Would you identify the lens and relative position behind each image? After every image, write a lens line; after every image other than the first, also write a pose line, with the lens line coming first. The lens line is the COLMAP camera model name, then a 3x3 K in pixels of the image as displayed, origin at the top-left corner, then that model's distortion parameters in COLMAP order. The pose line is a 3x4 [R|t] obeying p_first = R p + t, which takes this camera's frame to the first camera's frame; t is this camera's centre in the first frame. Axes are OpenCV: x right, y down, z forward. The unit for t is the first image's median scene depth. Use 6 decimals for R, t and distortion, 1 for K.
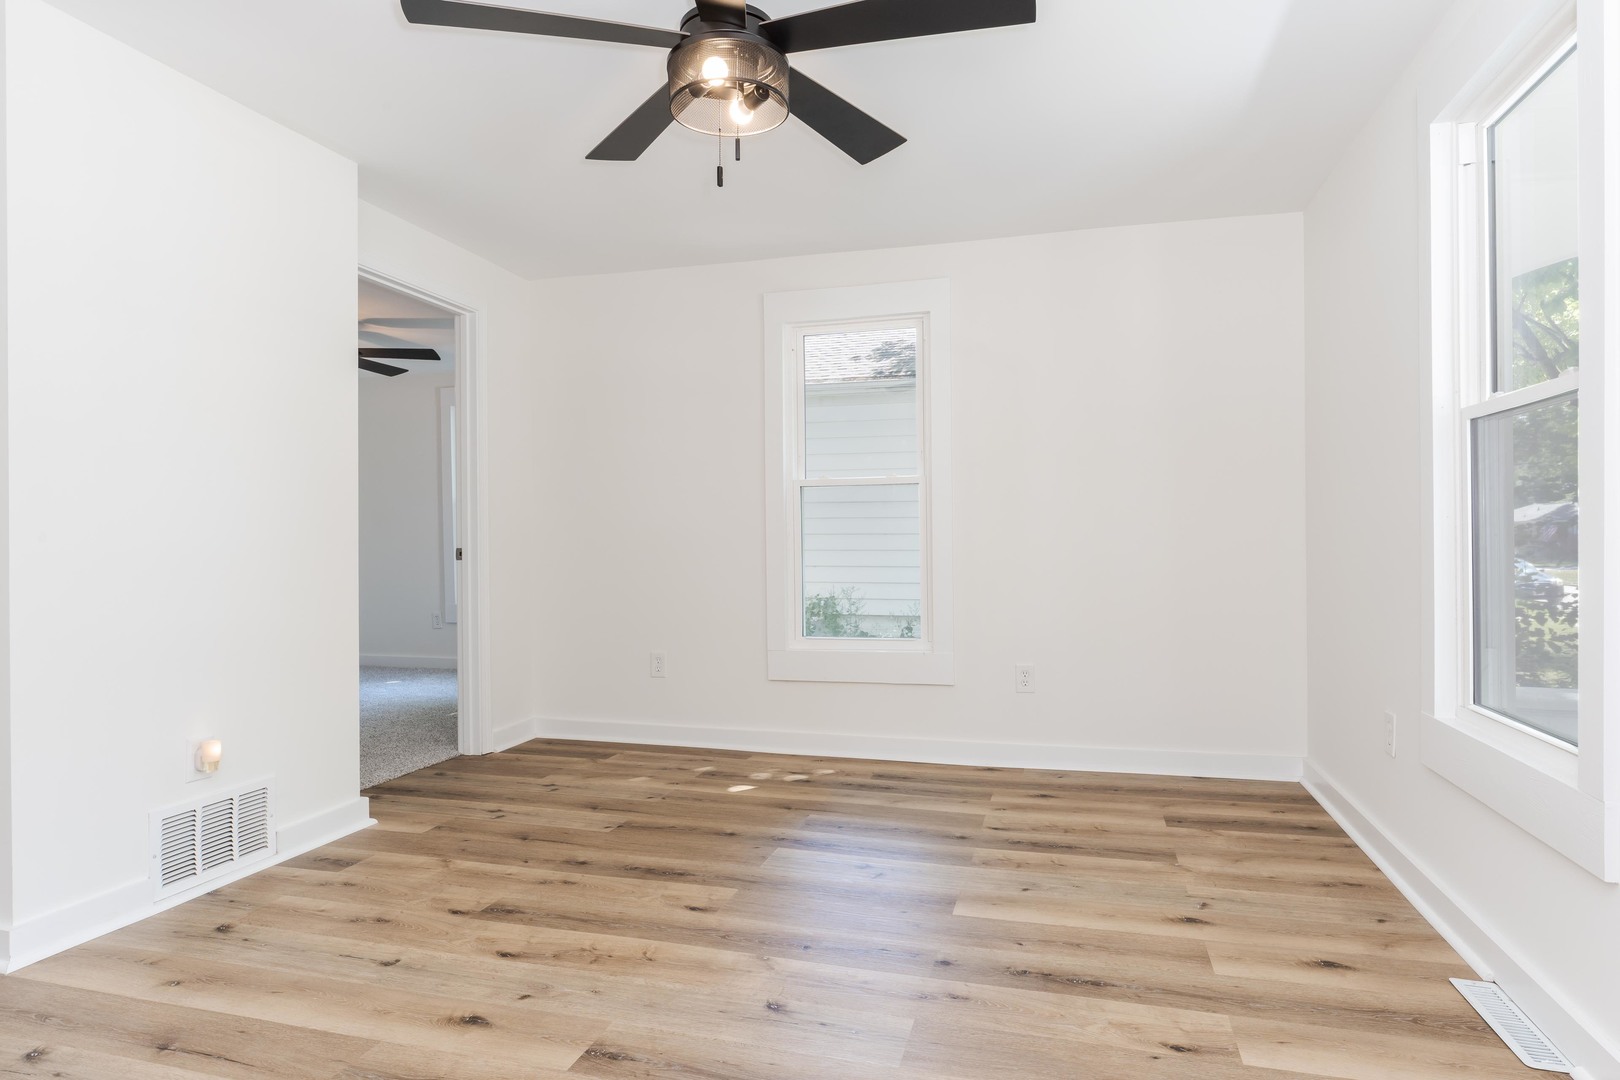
lens RADIAL K [[913.6, 0, 810.3], [0, 913.6, 542.5], [0, 0, 1]] dist [-0.005791, 0.005303]
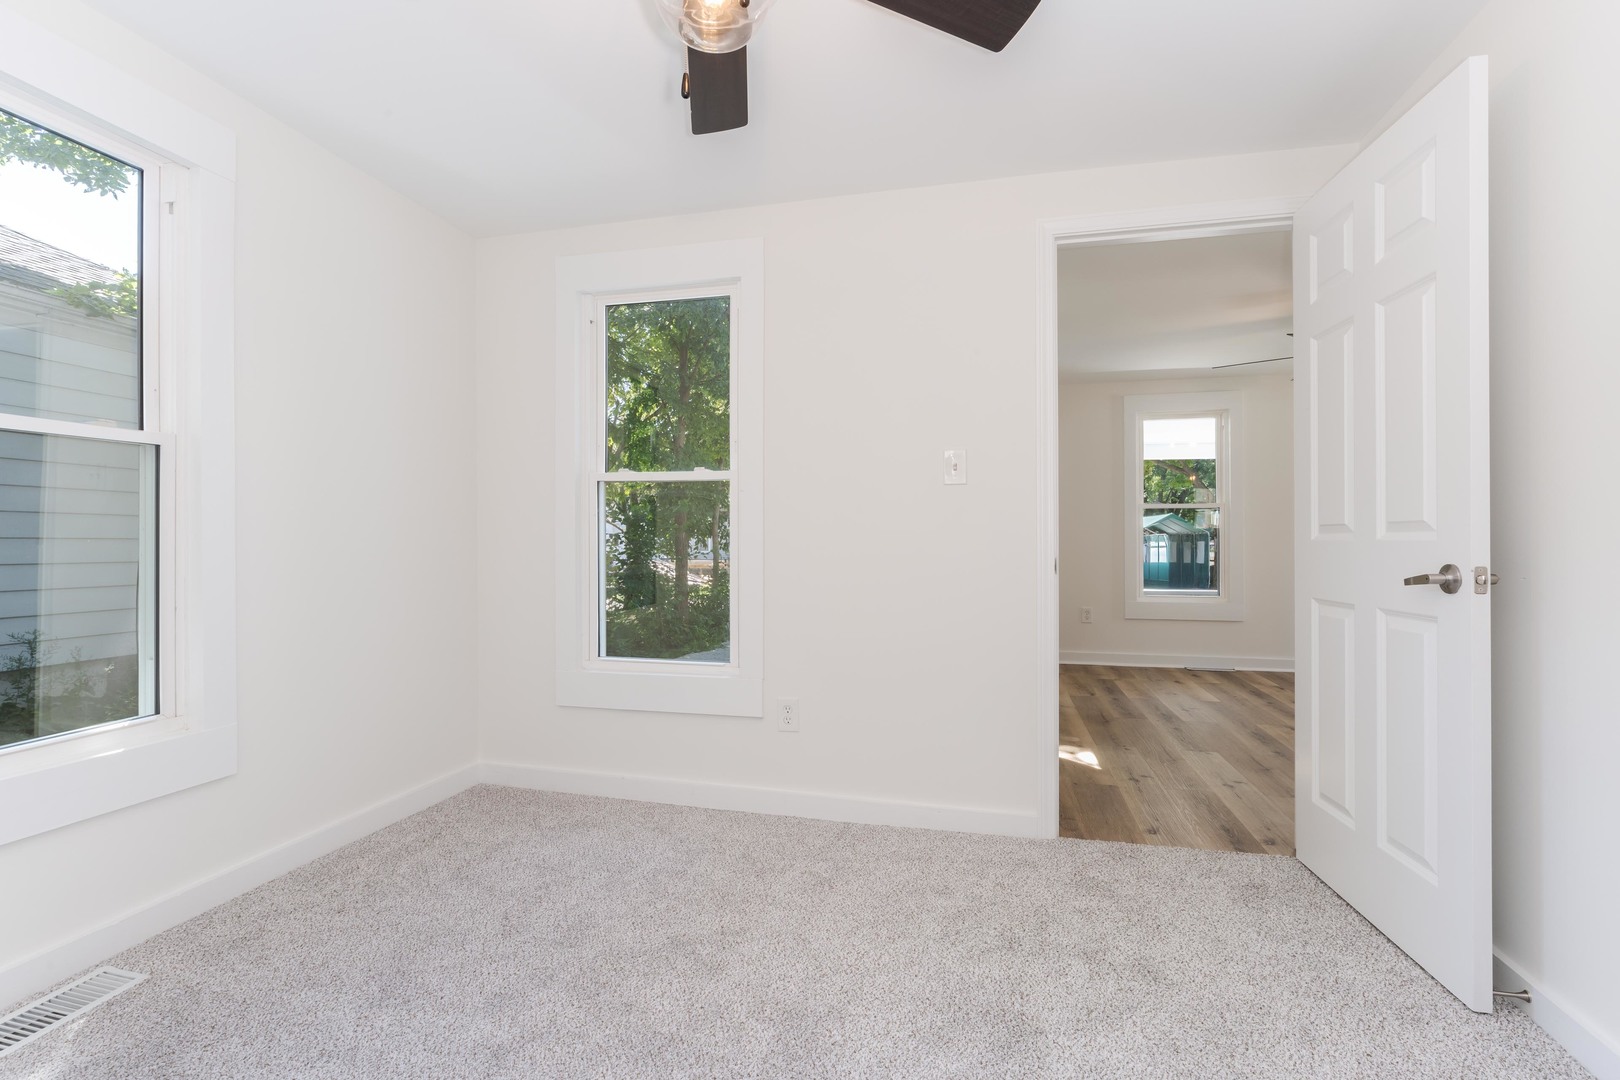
lens RADIAL K [[735.1, 0, 818.3], [0, 735.1, 535.4], [0, 0, 1]] dist [-0.008524, 0.001517]
pose [[-0.064110, 0.001063, 0.997942, -1.477716], [-0.005217, 0.999985, -0.001400, -0.011475], [-0.997929, -0.005296, -0.064104, 1.906913]]
